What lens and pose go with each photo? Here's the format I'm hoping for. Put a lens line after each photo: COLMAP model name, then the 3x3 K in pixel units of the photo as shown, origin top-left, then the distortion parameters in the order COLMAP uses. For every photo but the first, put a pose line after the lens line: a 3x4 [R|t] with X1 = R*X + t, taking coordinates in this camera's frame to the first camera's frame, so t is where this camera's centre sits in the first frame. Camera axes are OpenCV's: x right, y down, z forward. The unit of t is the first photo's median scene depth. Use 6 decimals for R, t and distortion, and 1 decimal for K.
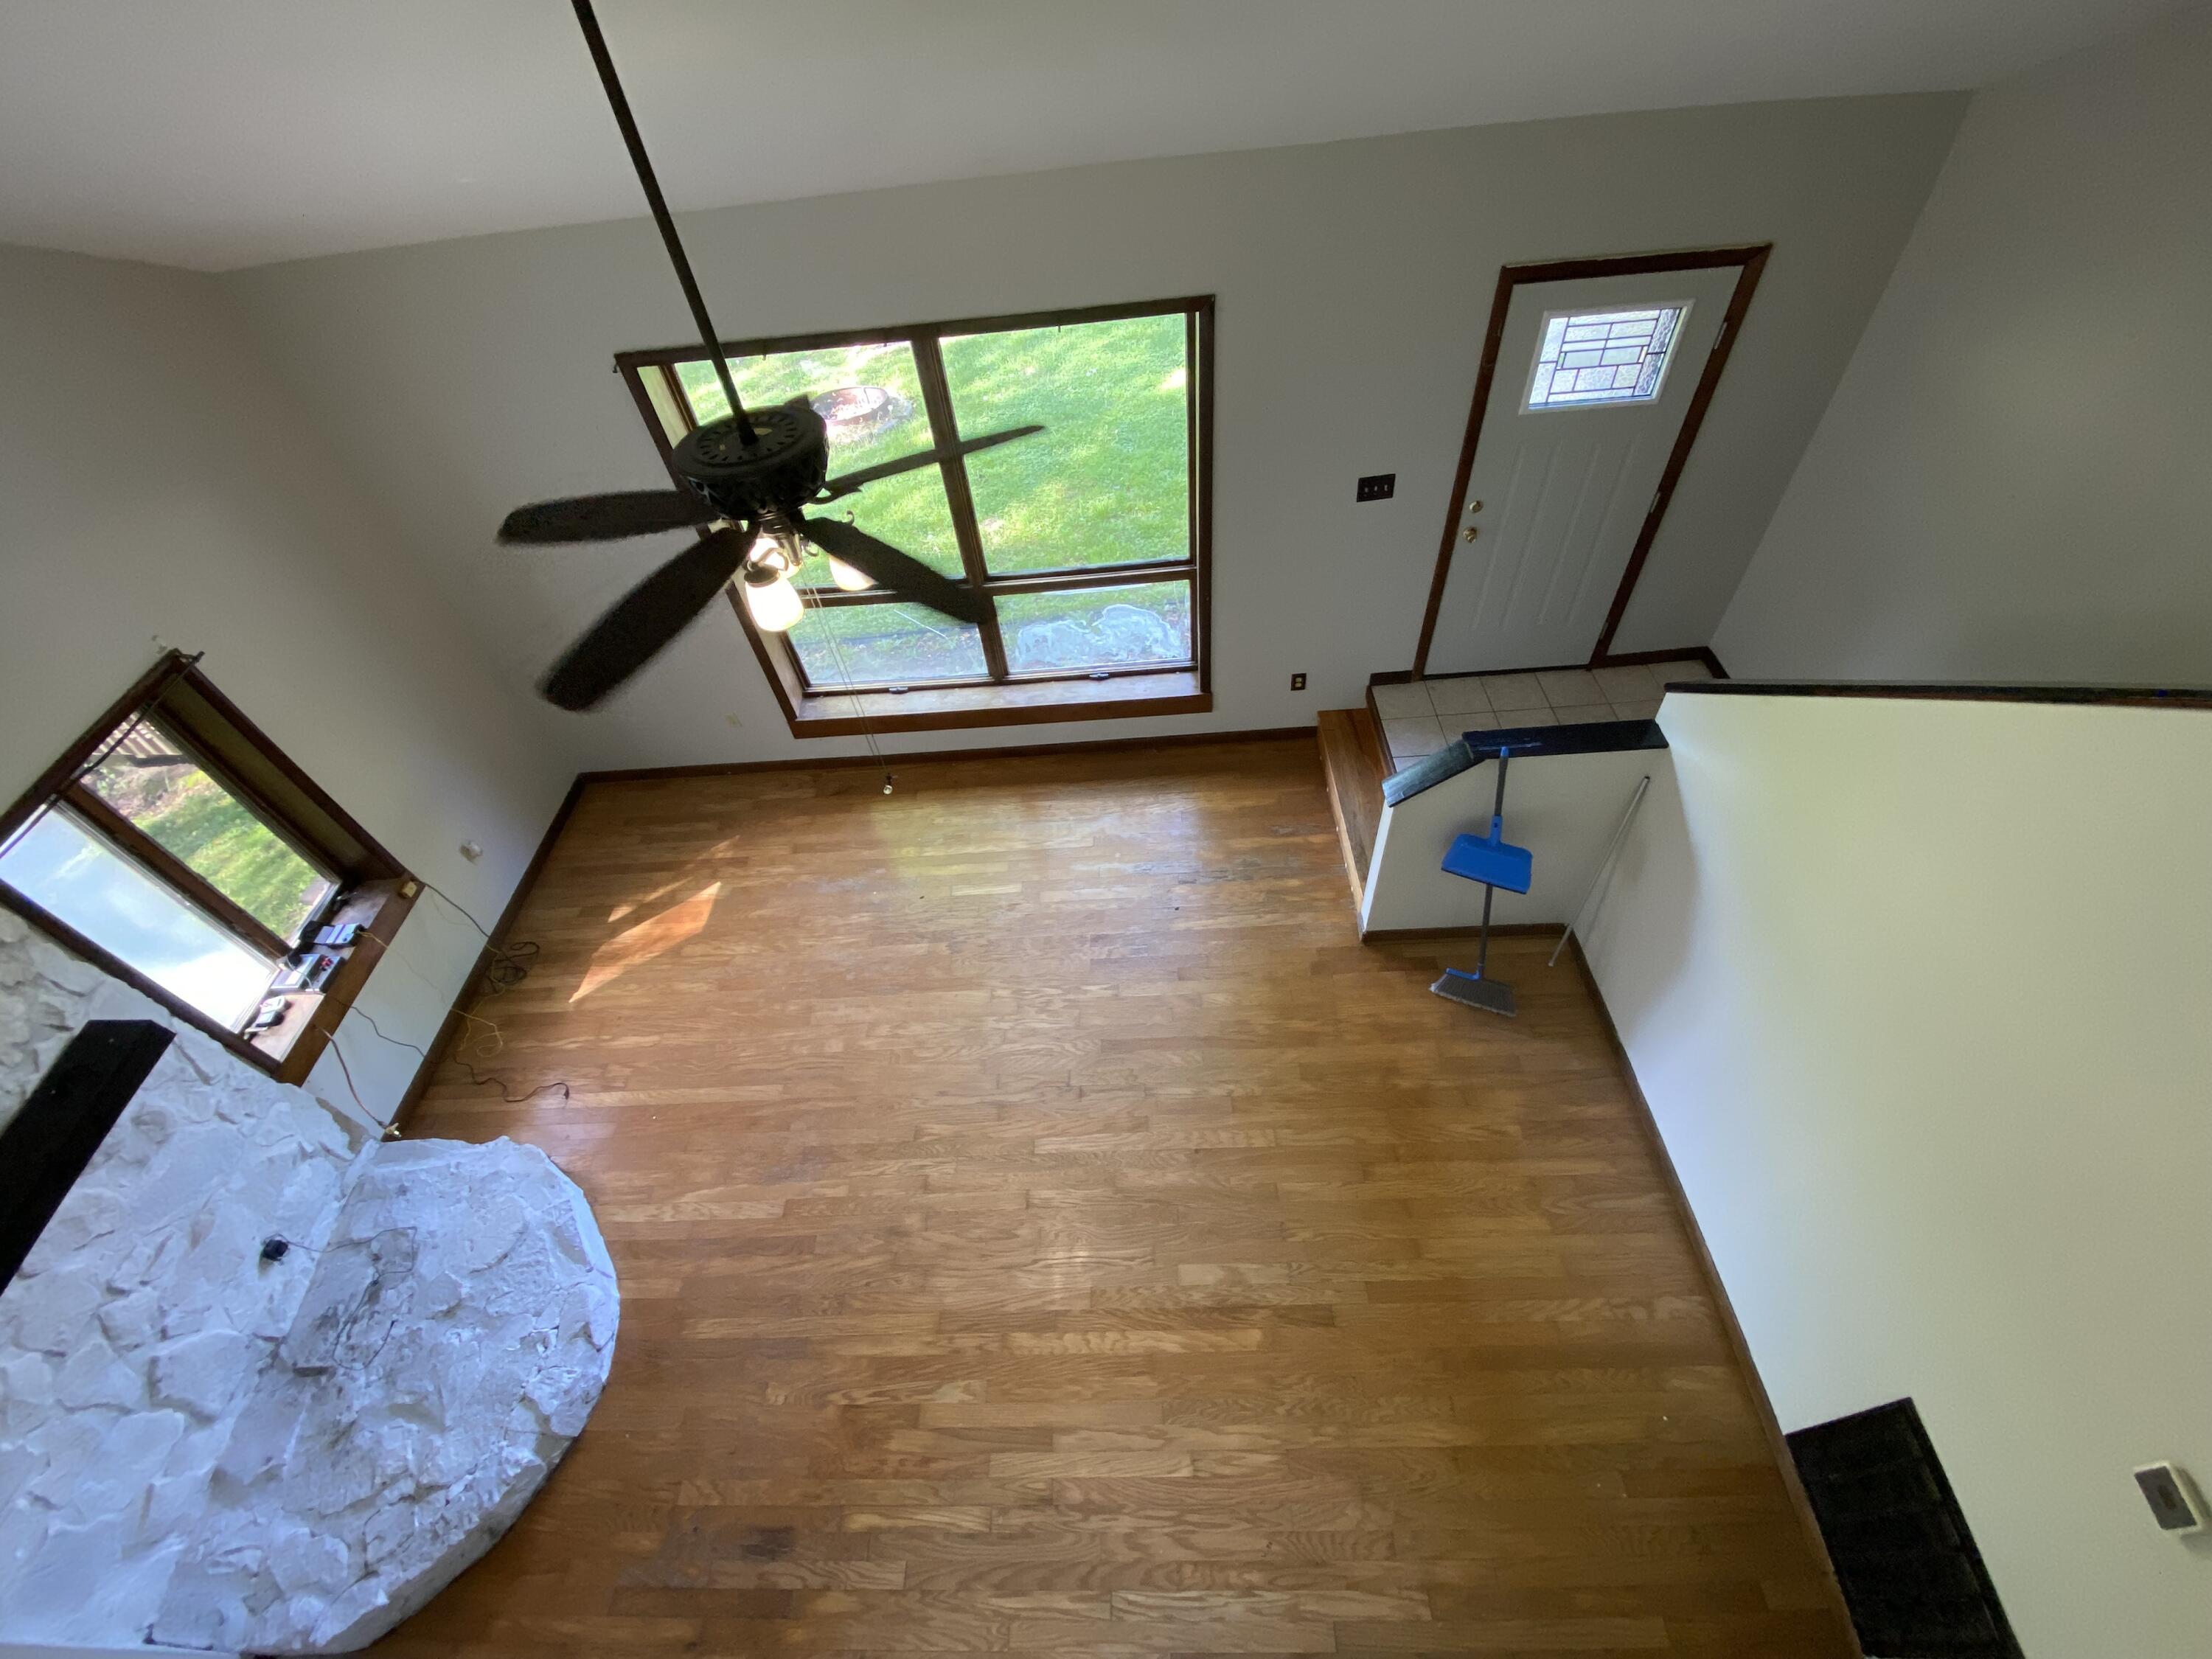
lens RADIAL K [[881.0, 0, 1108.7], [0, 881.0, 835.8], [0, 0, 1]] dist [0.002221, -0.013868]
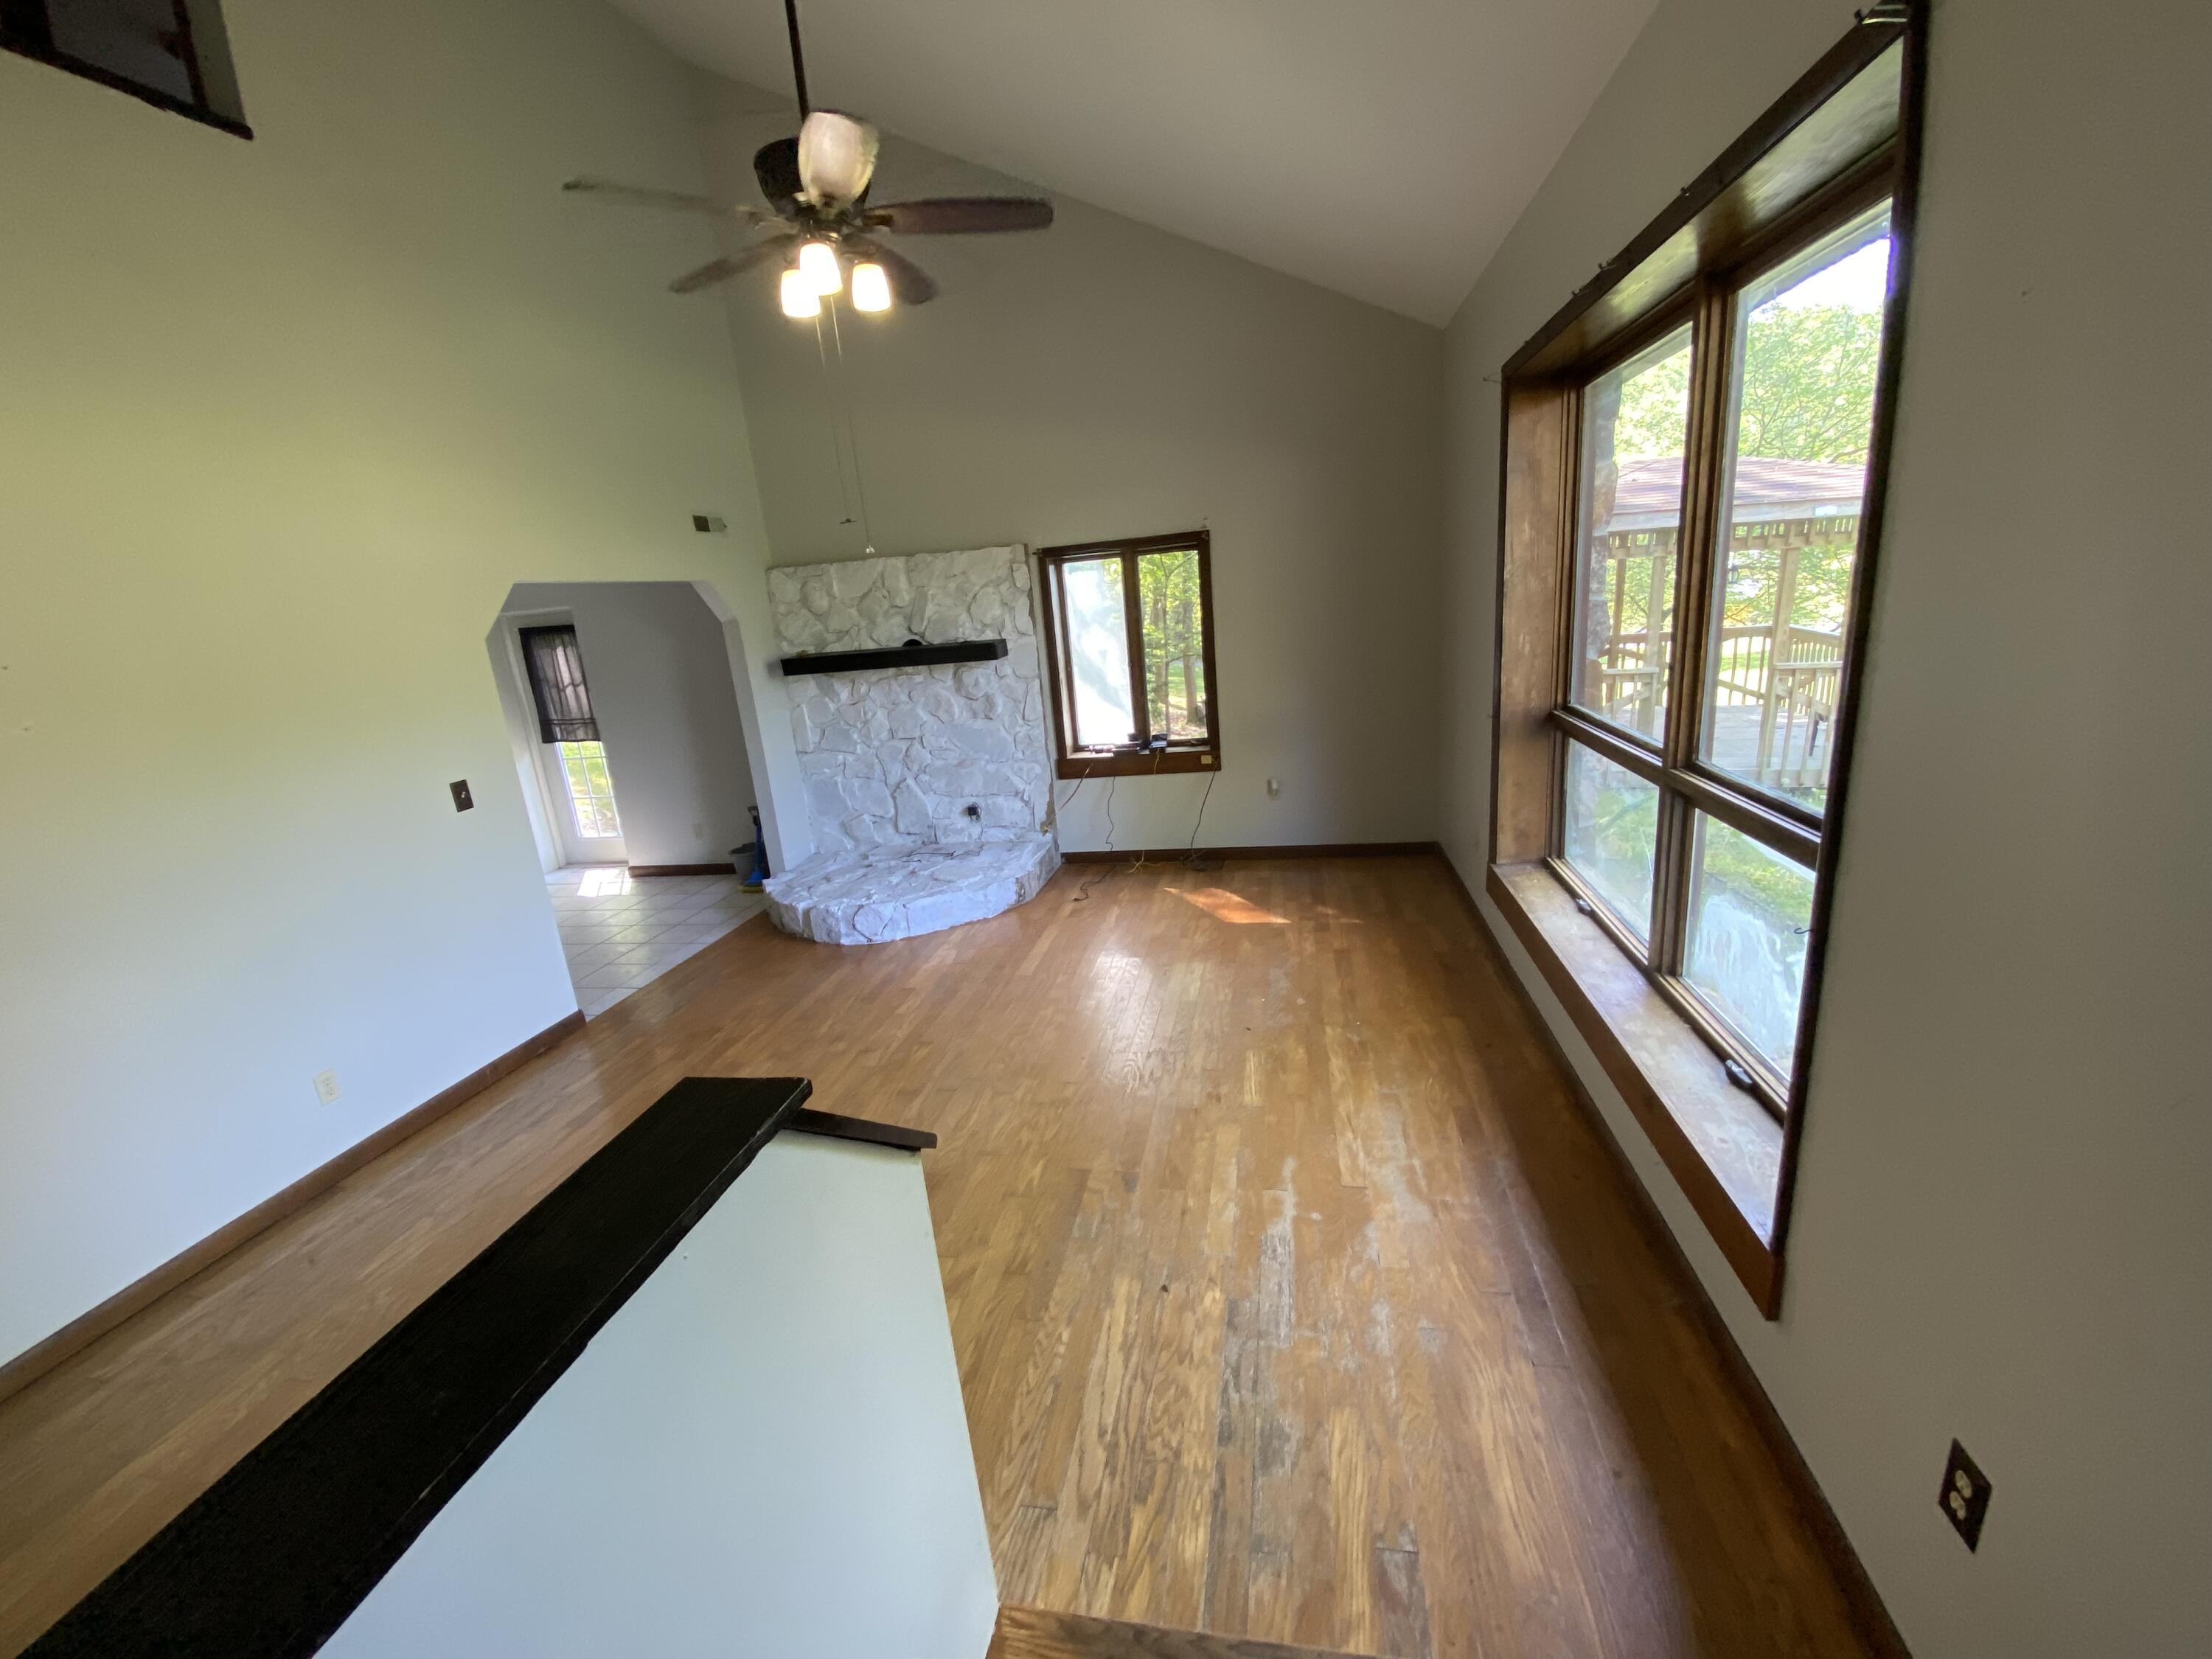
lens RADIAL K [[881.0, 0, 1108.7], [0, 881.0, 835.8], [0, 0, 1]] dist [0.002221, -0.013868]
pose [[-0.191491, 0.340384, -0.920581, 0.556799], [-0.667884, 0.642103, 0.376344, -0.299780], [0.719209, 0.686908, 0.104380, 0.937200]]
